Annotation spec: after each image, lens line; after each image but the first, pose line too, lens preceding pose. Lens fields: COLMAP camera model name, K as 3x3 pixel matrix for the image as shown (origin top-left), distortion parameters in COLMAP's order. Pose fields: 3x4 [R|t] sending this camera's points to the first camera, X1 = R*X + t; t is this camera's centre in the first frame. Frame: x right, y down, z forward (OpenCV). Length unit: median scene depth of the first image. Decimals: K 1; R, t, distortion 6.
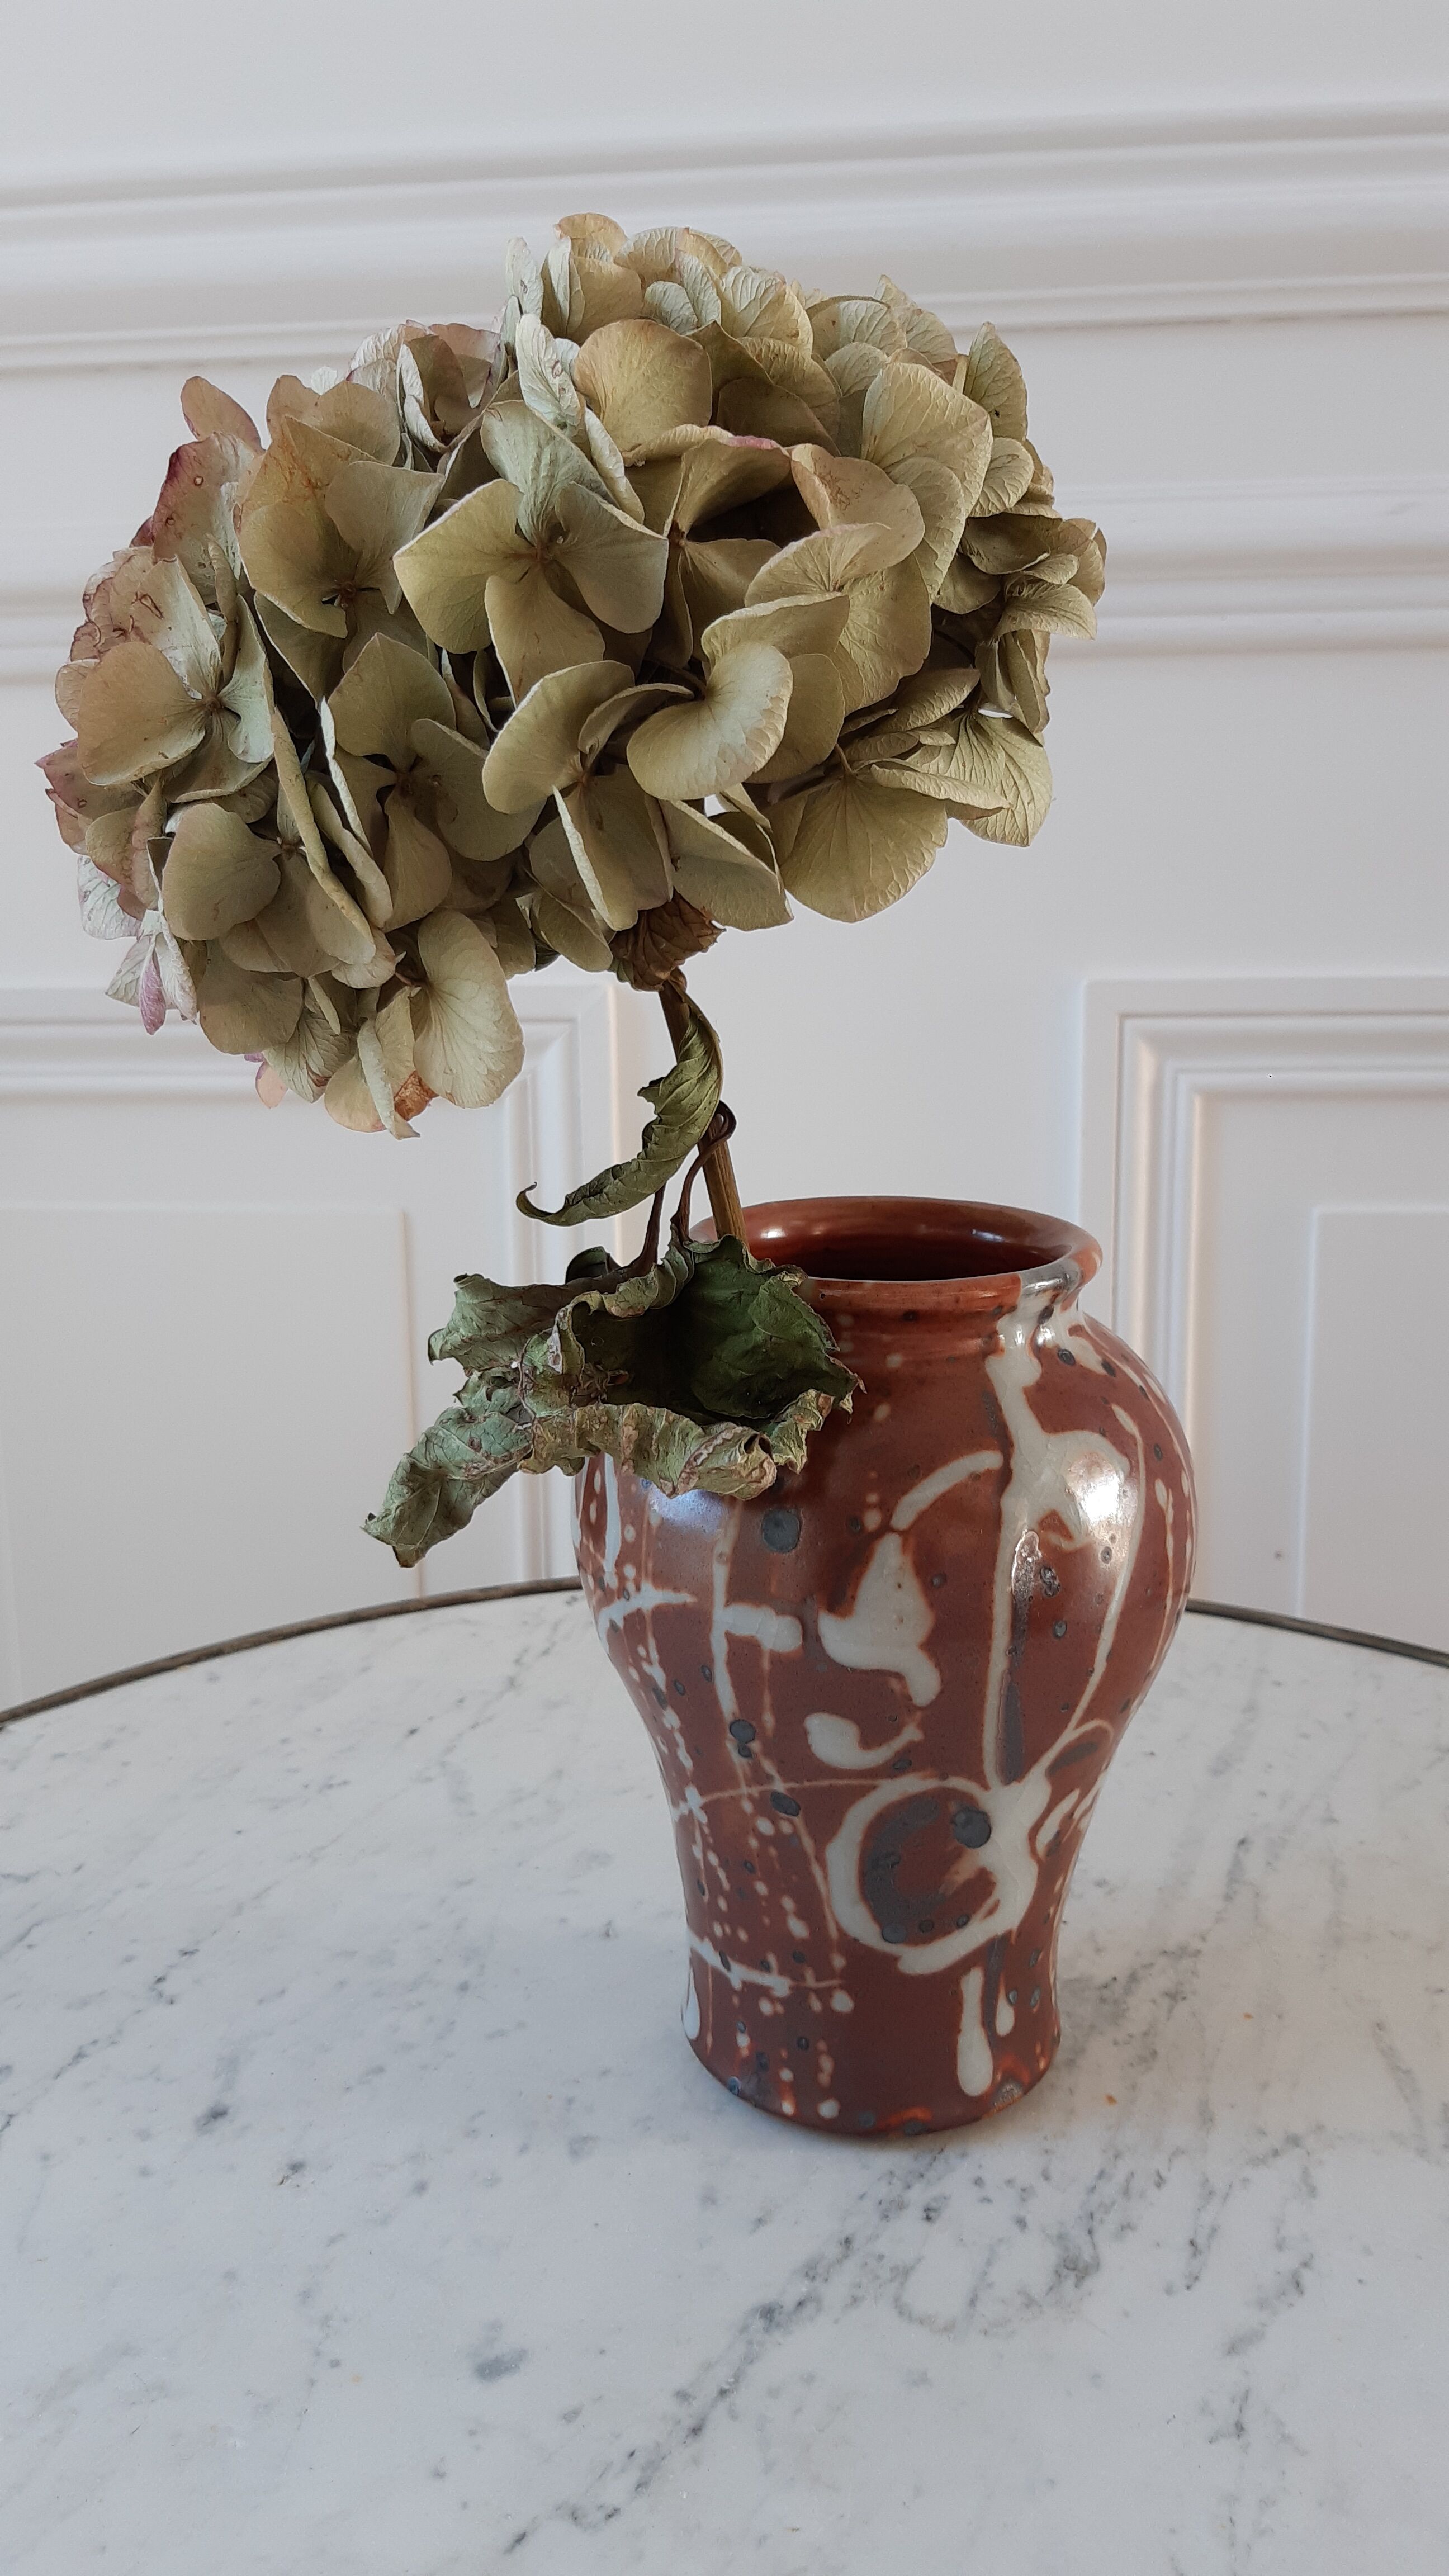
lens RADIAL K [[1987.7, 0, 713.2], [0, 1987.7, 1293.3], [0, 0, 1]] dist [0.002116, -0.000424]
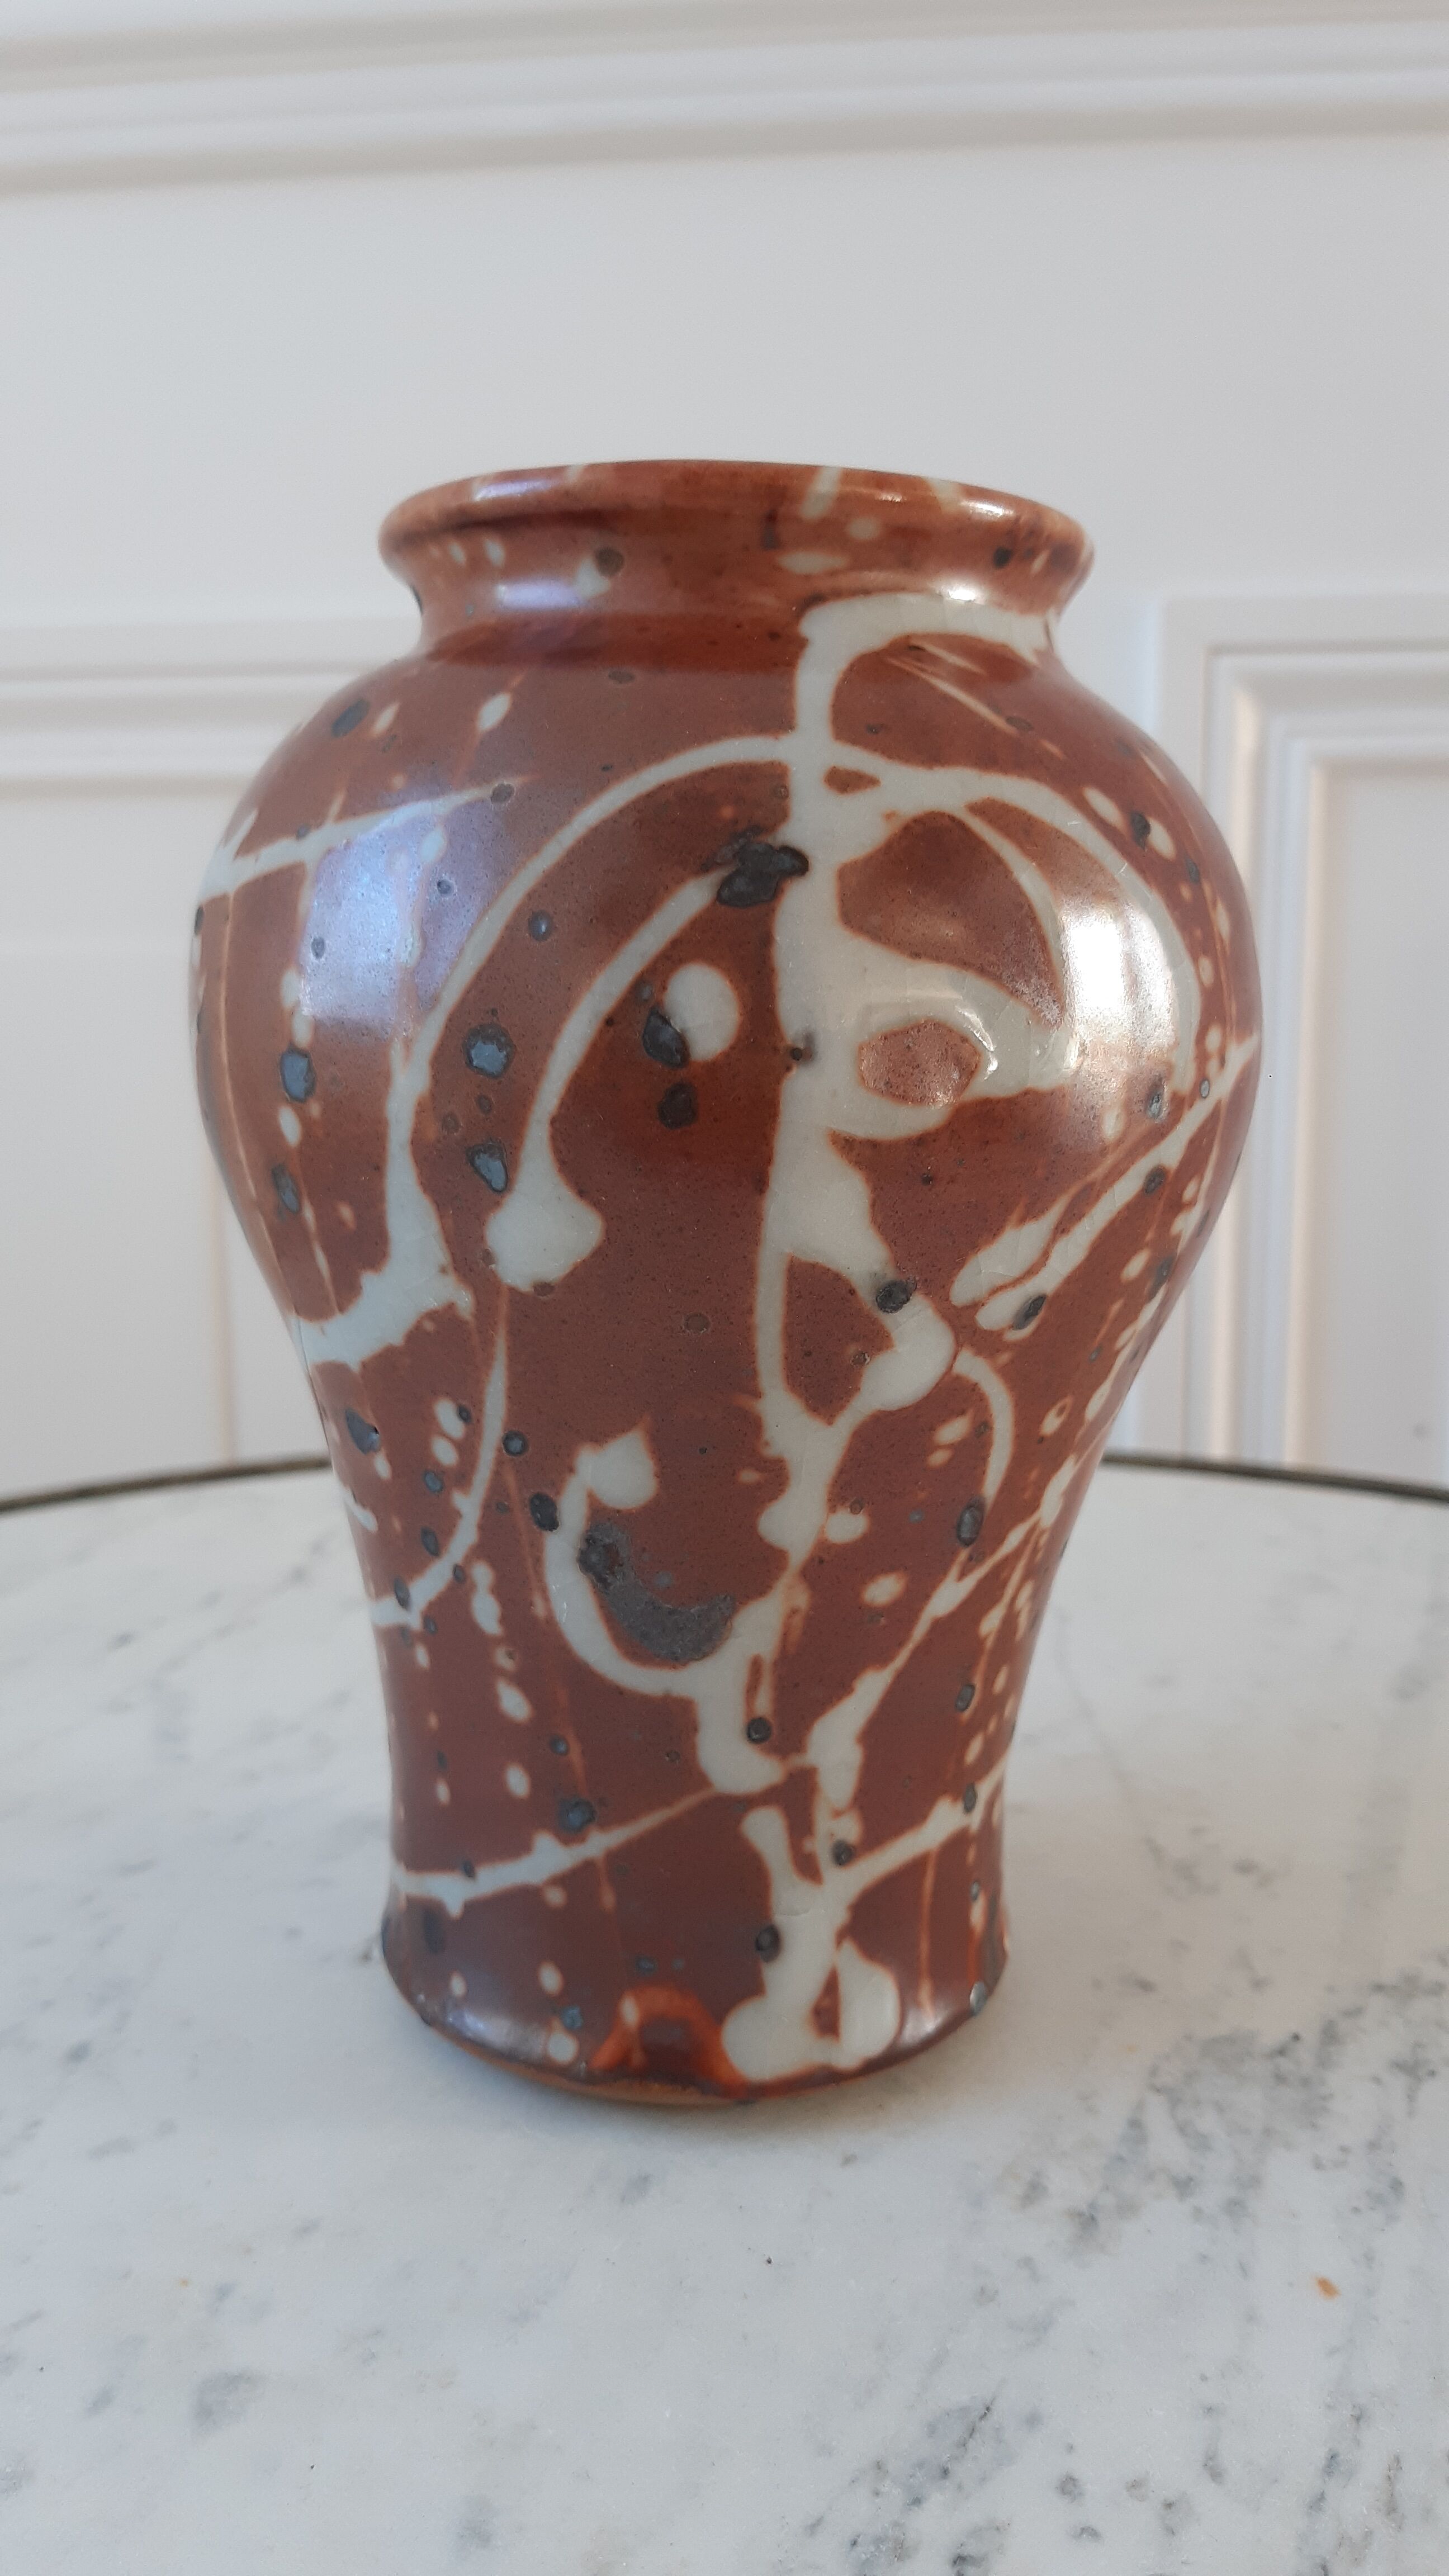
lens RADIAL K [[2040.9, 0, 724.5], [0, 2040.9, 1288.0], [0, 0, 1]] dist [0.034603, -0.118645]
pose [[0.999890, 0.004237, 0.014203, 0.046296], [-0.004132, 0.999964, -0.007404, 0.174637], [-0.014234, 0.007344, 0.999872, 0.531786]]
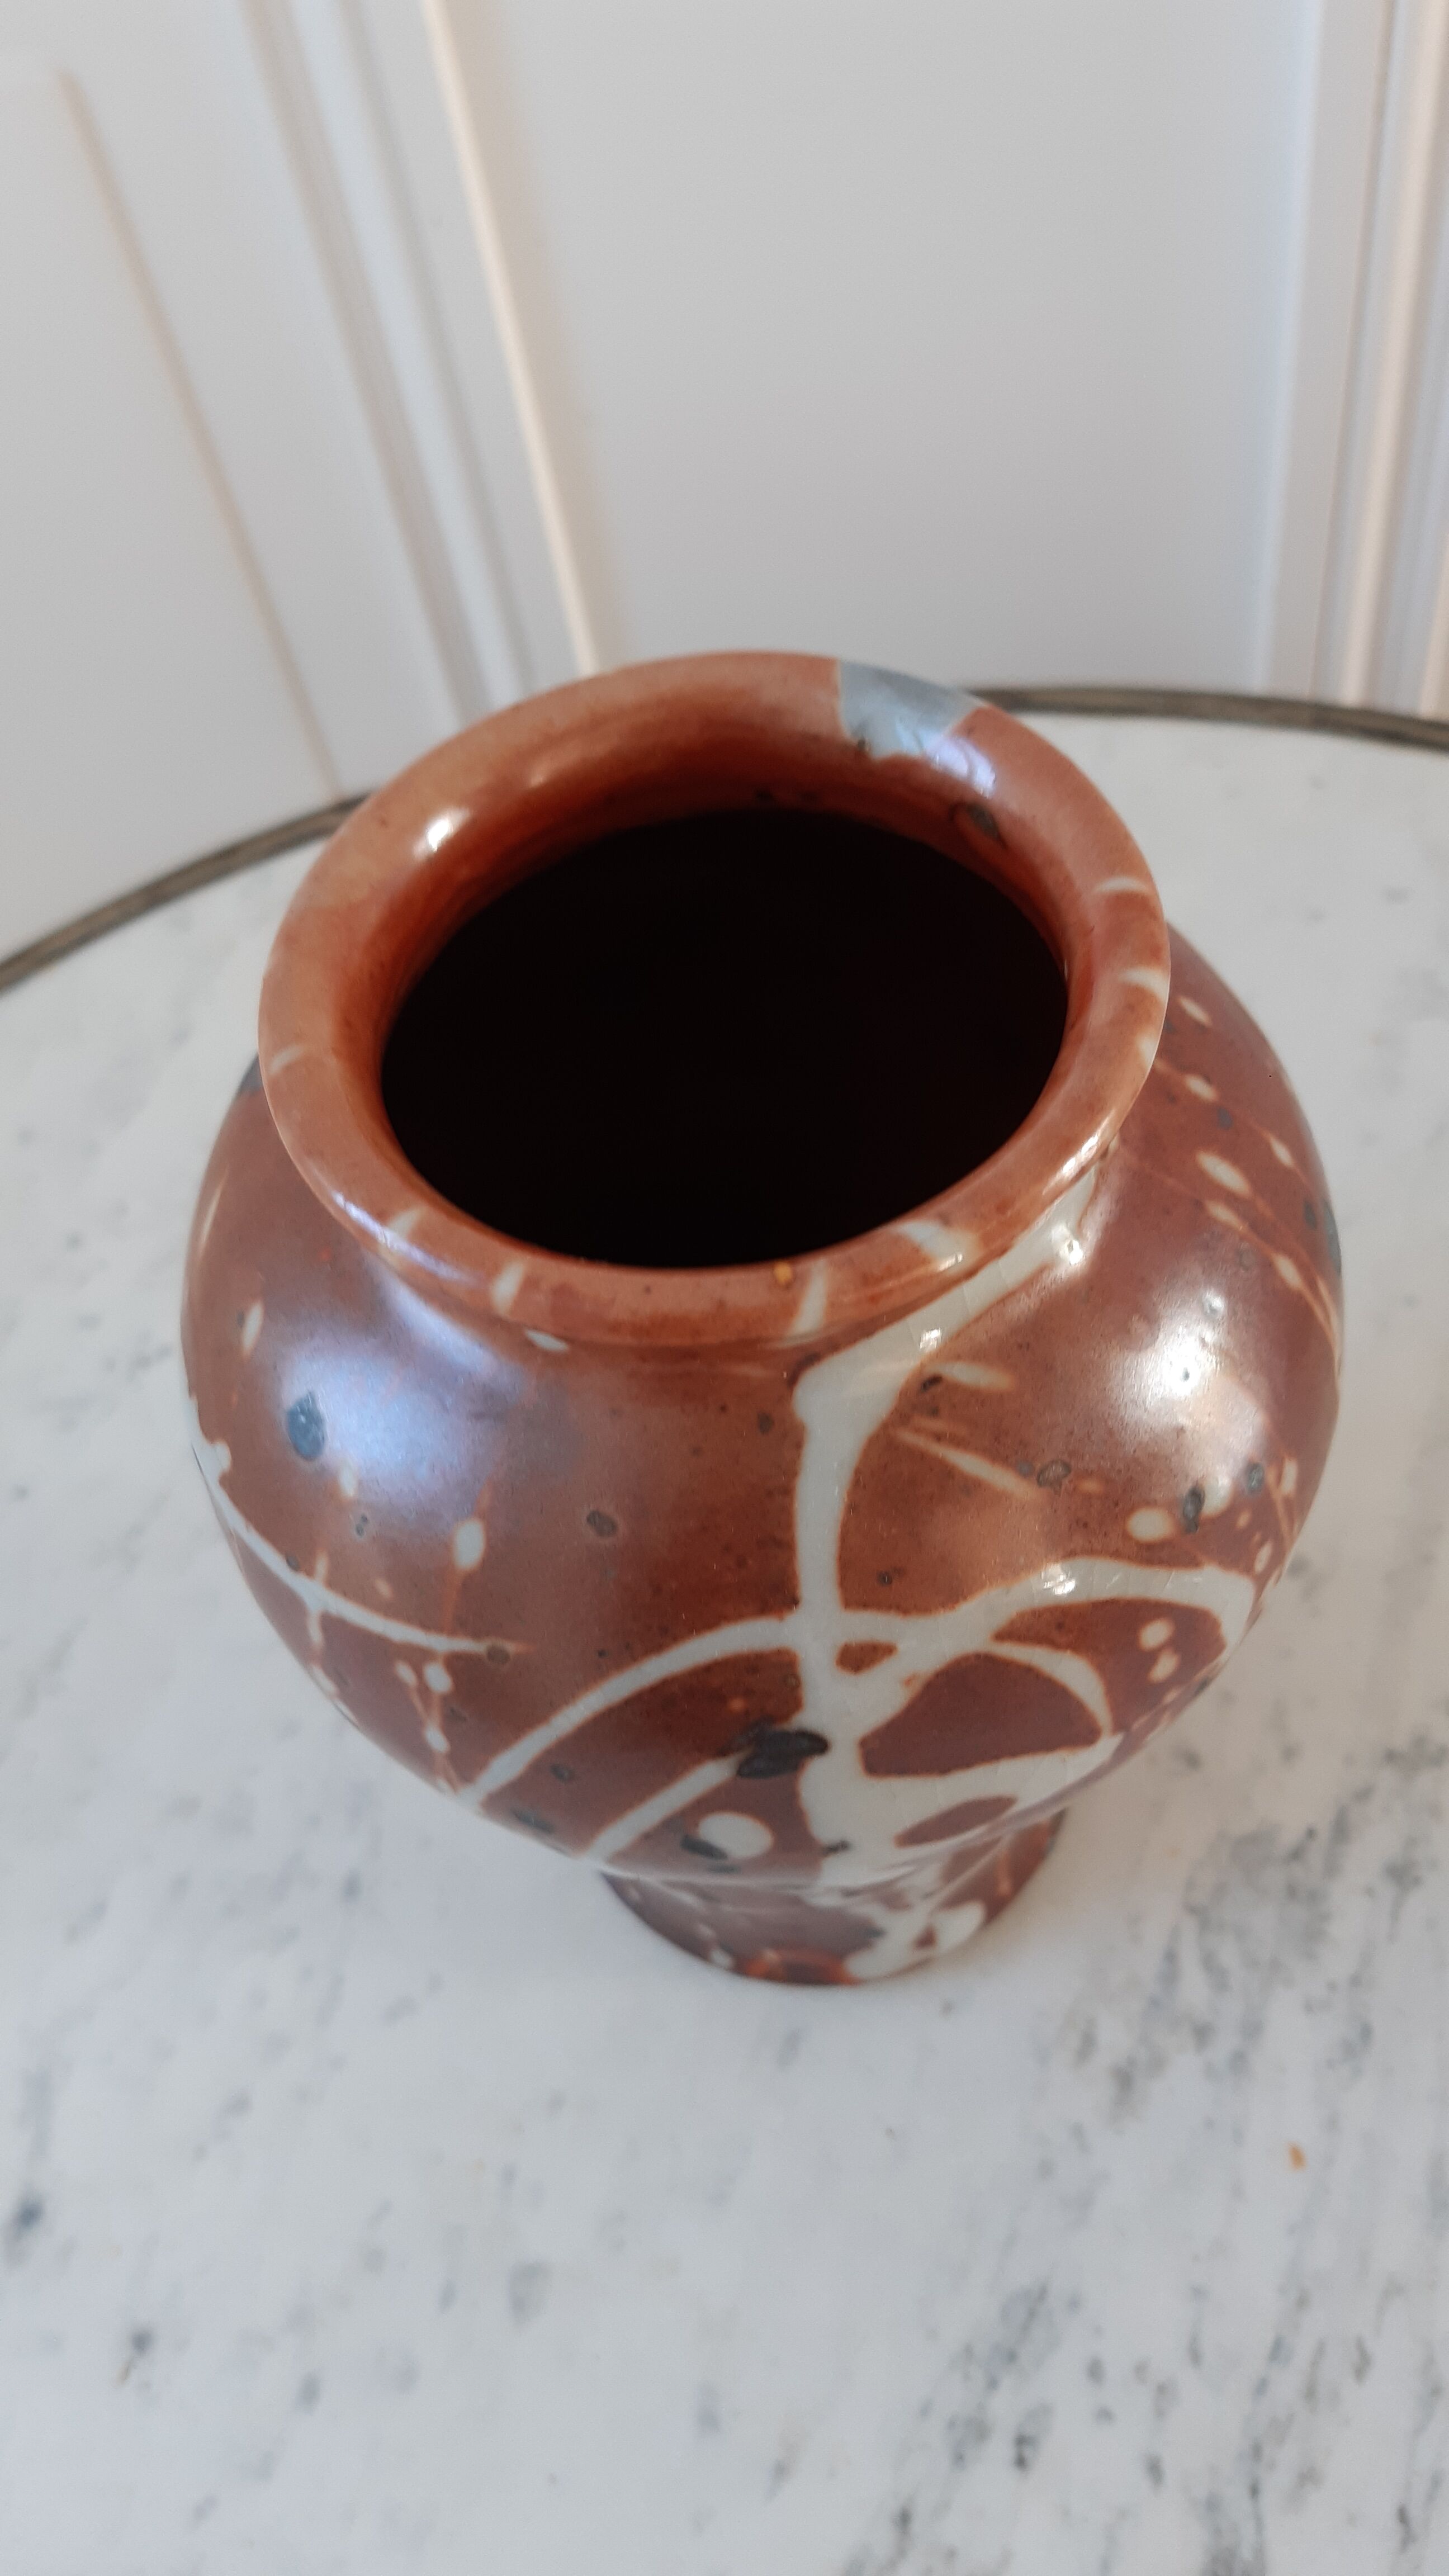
lens RADIAL K [[2040.9, 0, 724.5], [0, 2040.9, 1288.0], [0, 0, 1]] dist [0.034603, -0.118645]
pose [[0.992886, -0.078838, -0.089227, 0.098721], [0.118588, 0.721899, 0.681761, -0.321414], [0.010664, -0.687492, 0.726113, 0.745170]]
